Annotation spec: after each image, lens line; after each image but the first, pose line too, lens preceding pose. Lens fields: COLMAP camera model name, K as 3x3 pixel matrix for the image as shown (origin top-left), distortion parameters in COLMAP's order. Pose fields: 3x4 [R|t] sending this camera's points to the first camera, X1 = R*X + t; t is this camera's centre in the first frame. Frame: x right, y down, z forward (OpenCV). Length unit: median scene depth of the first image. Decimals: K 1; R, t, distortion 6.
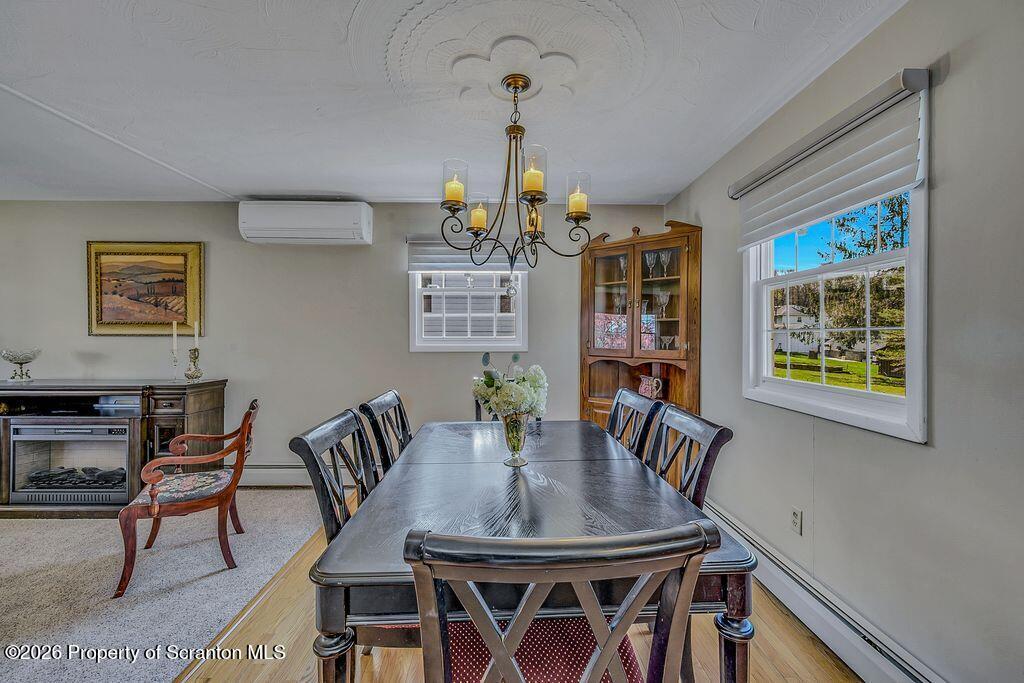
lens RADIAL K [[389.9, 0, 521.6], [0, 389.9, 340.2], [0, 0, 1]] dist [0.001263, 0.000017]
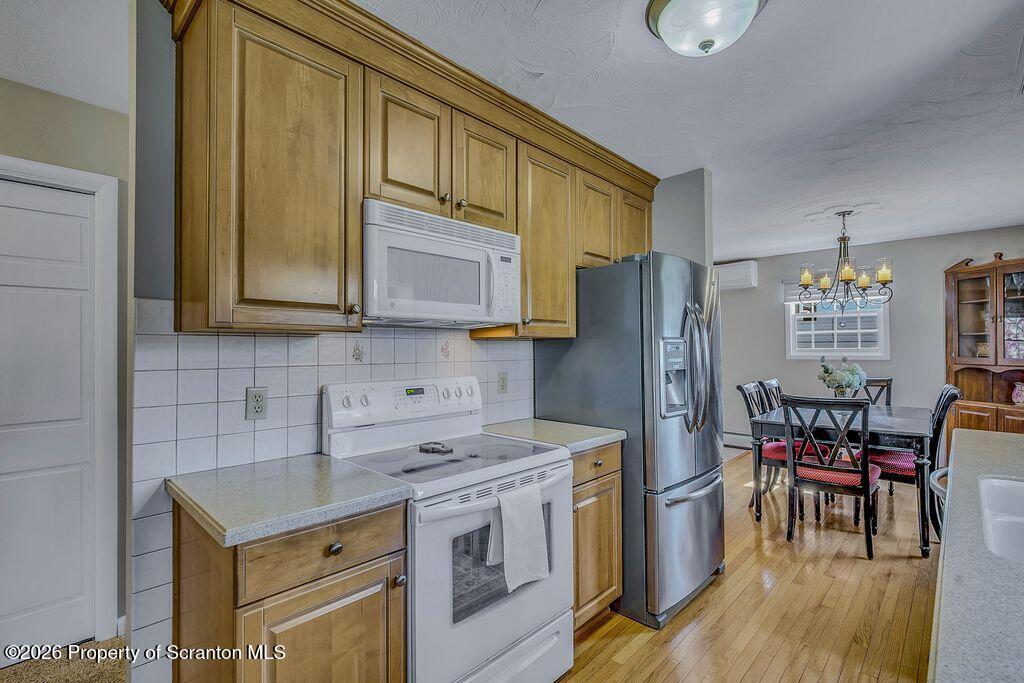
lens RADIAL K [[474.3, 0, 523.1], [0, 474.3, 342.3], [0, 0, 1]] dist [0.000316, 0.000356]
pose [[0.698839, -0.015725, -0.715106, 0.301443], [0.000696, 0.999773, -0.021304, 0.005037], [0.715278, 0.014390, 0.698692, -0.961613]]
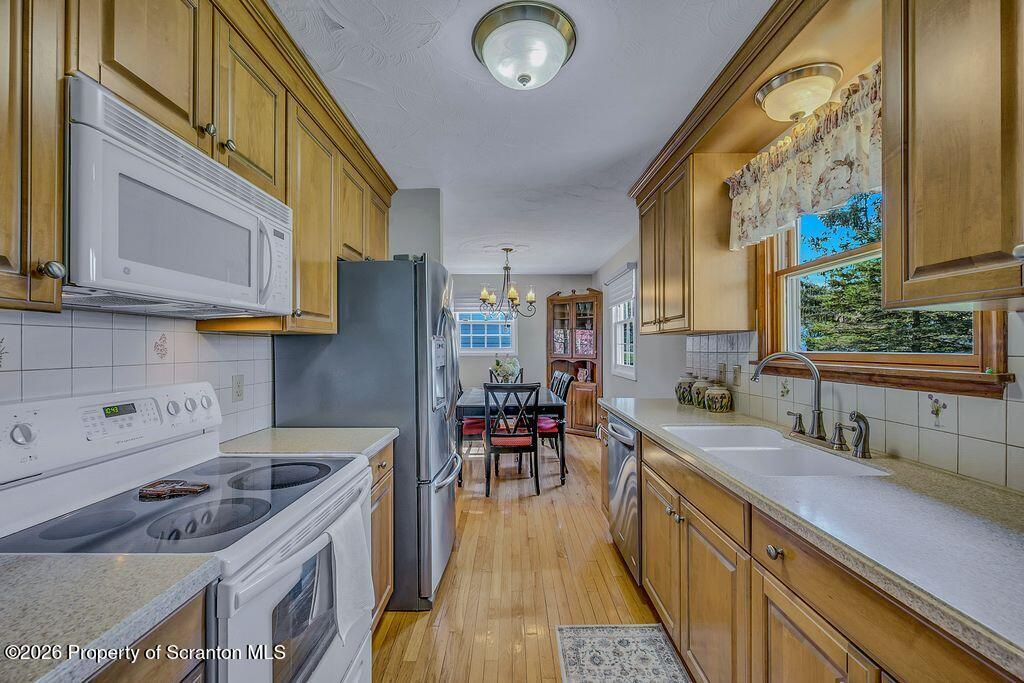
lens RADIAL K [[405.5, 0, 512.0], [0, 405.5, 345.9], [0, 0, 1]] dist [0.000476, -0.001167]
pose [[0.999182, -0.003873, -0.040244, 0.069559], [0.003407, 0.999926, -0.011640, 0.007047], [0.040286, 0.011494, 0.999122, -0.960496]]
